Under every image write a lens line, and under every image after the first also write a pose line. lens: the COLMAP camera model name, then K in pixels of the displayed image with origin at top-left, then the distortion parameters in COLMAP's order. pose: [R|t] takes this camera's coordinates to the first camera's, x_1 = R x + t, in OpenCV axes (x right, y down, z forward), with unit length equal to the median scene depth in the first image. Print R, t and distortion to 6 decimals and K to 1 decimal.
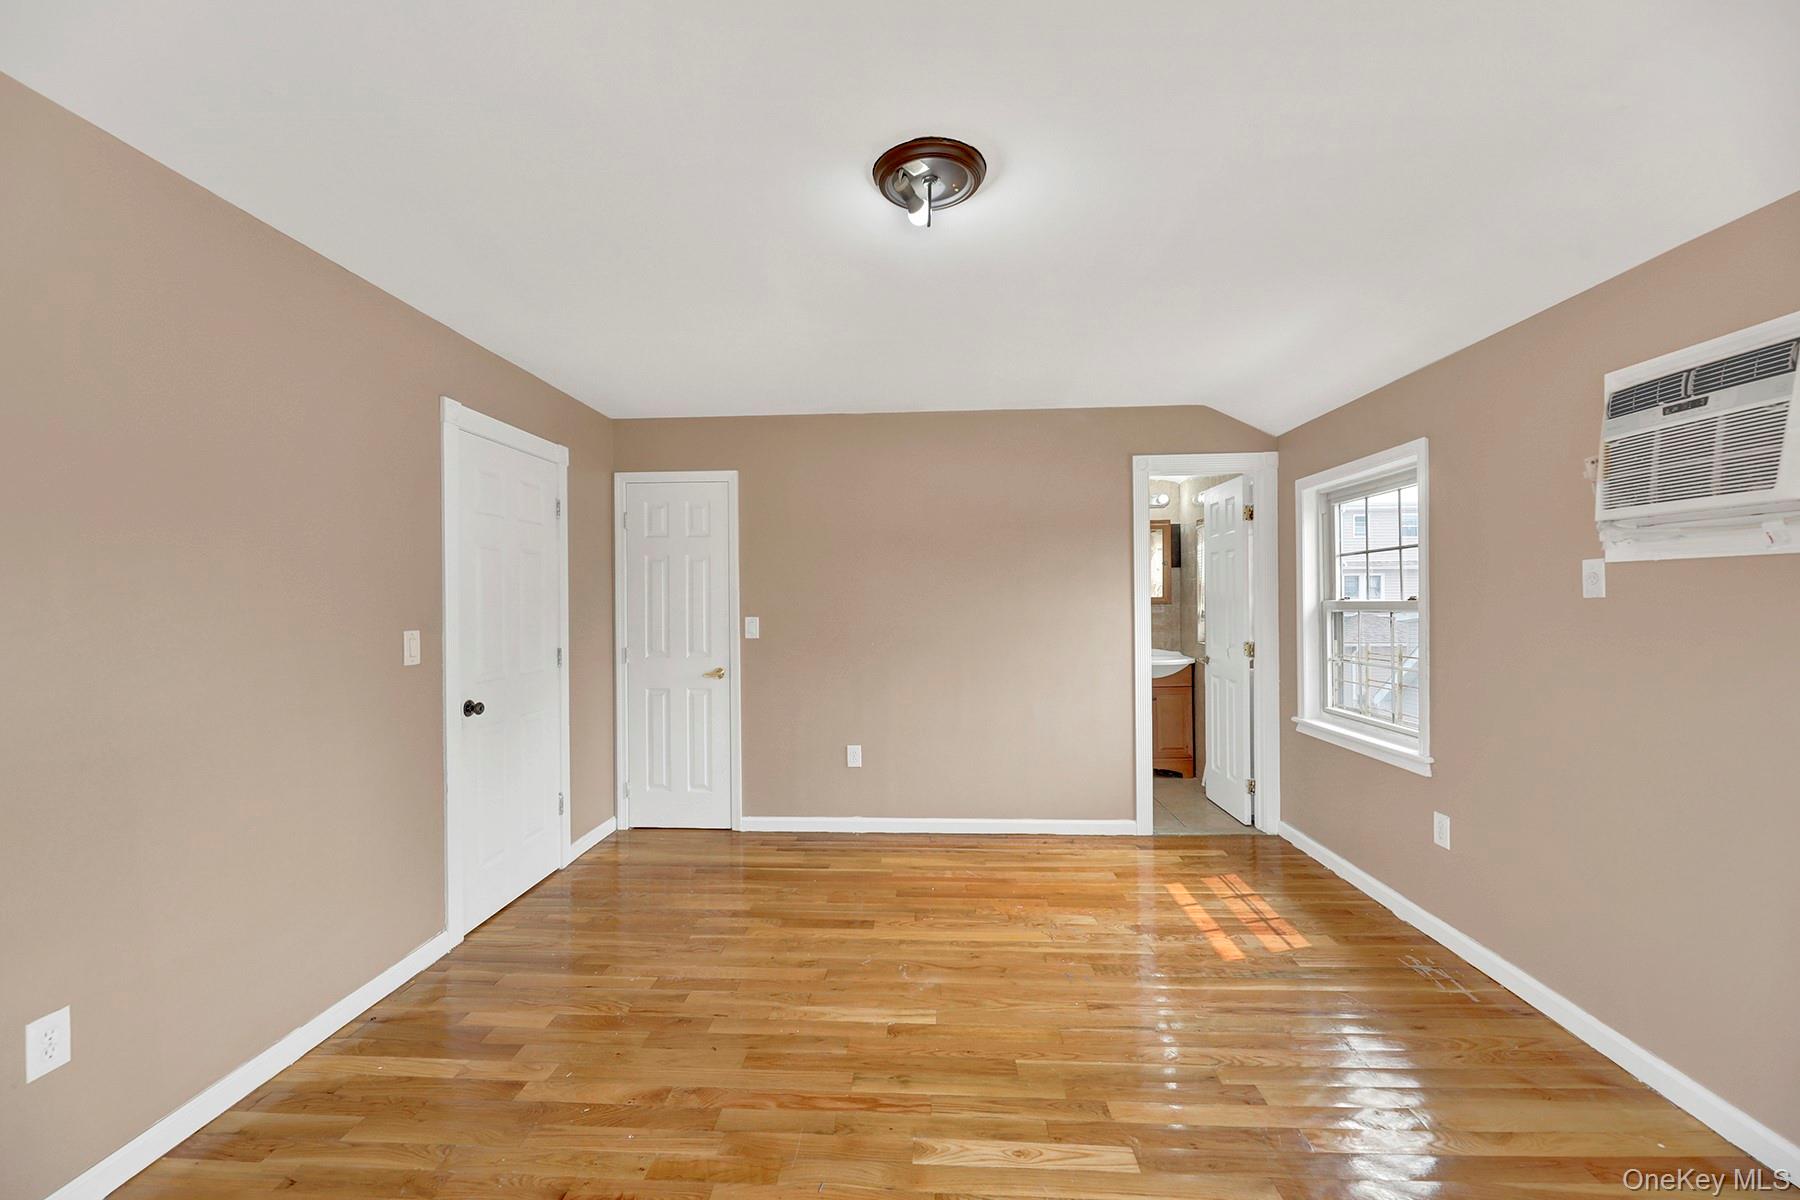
lens RADIAL K [[748.7, 0, 889.3], [0, 748.7, 599.4], [0, 0, 1]] dist [-0.003340, -0.000322]
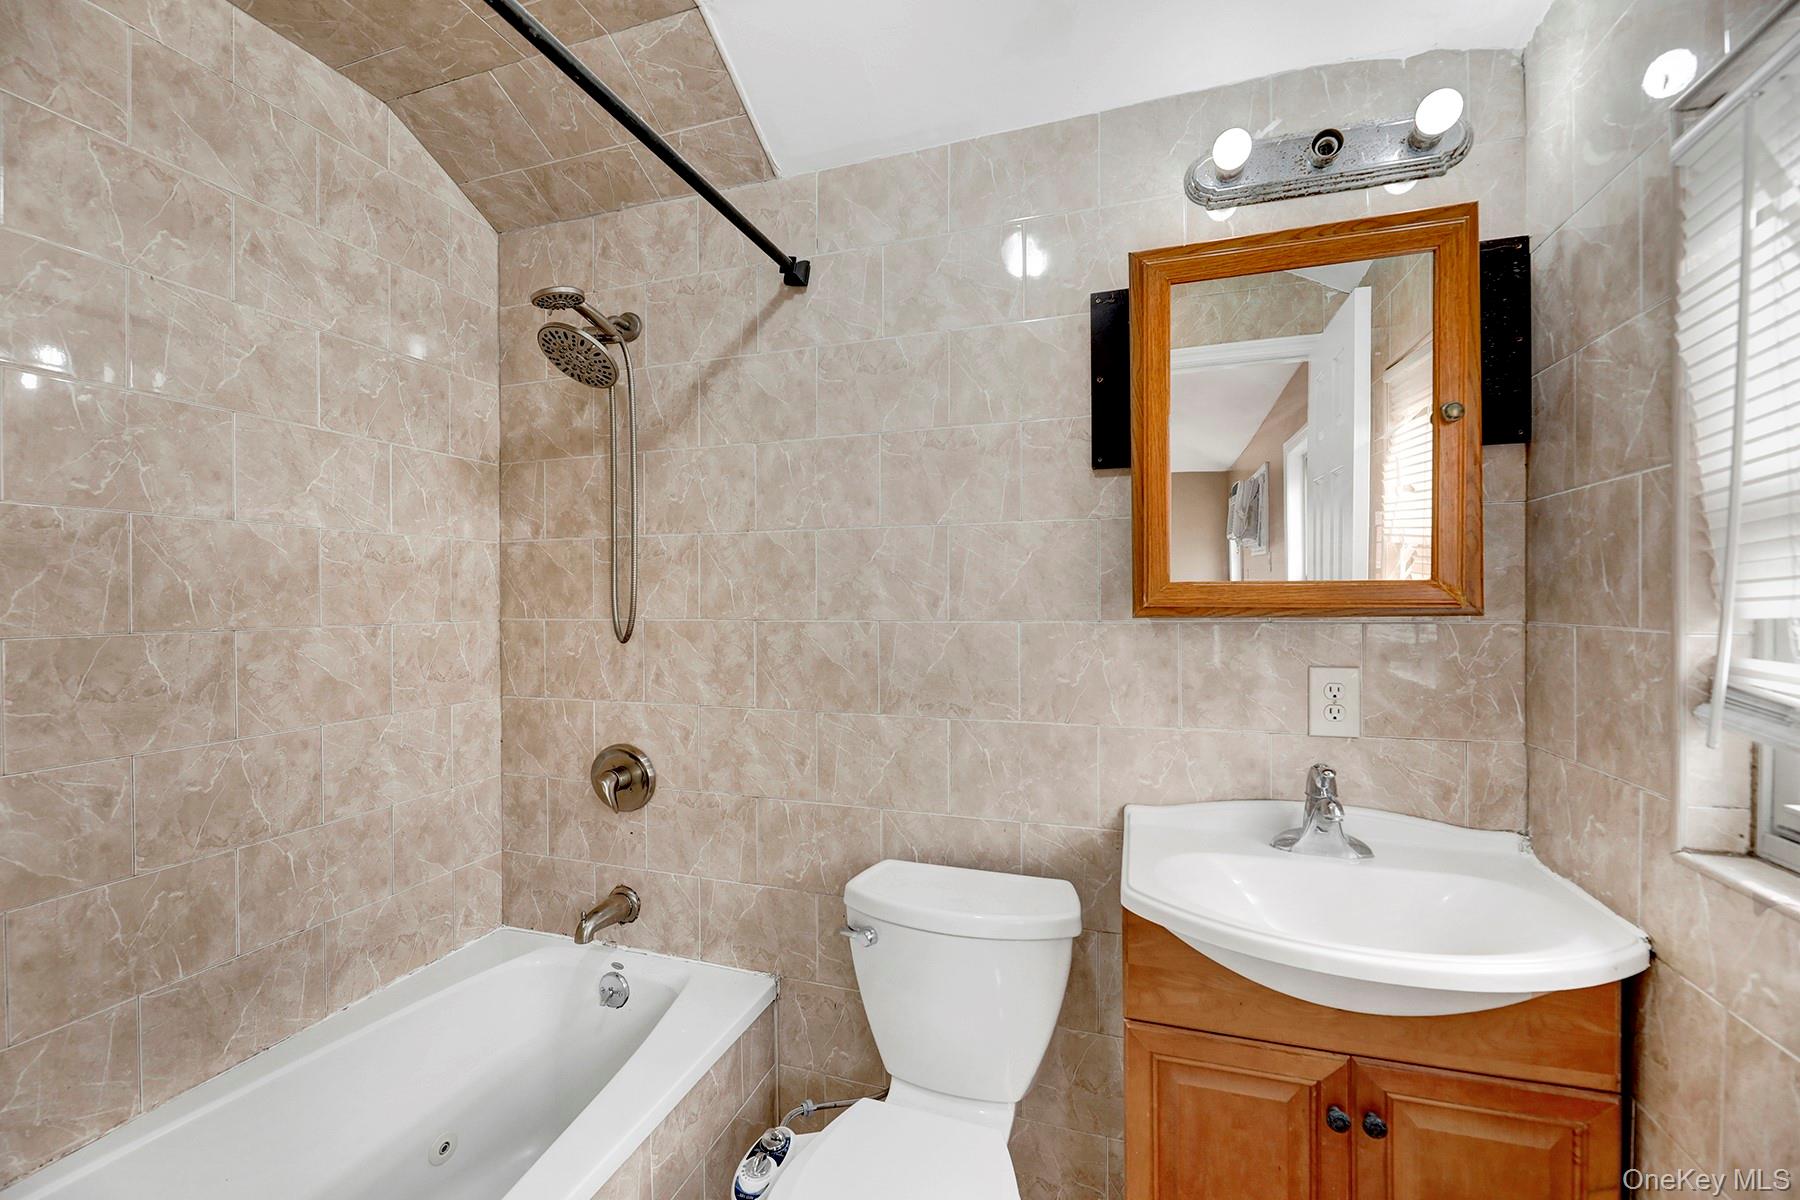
lens RADIAL K [[748.7, 0, 899.2], [0, 748.7, 603.9], [0, 0, 1]] dist [-0.003340, -0.000322]
pose [[0.956903, 0.004802, -0.290369, 0.284729], [-0.002117, 0.999952, 0.009560, 0.001529], [0.290401, -0.008533, 0.956867, 0.758874]]
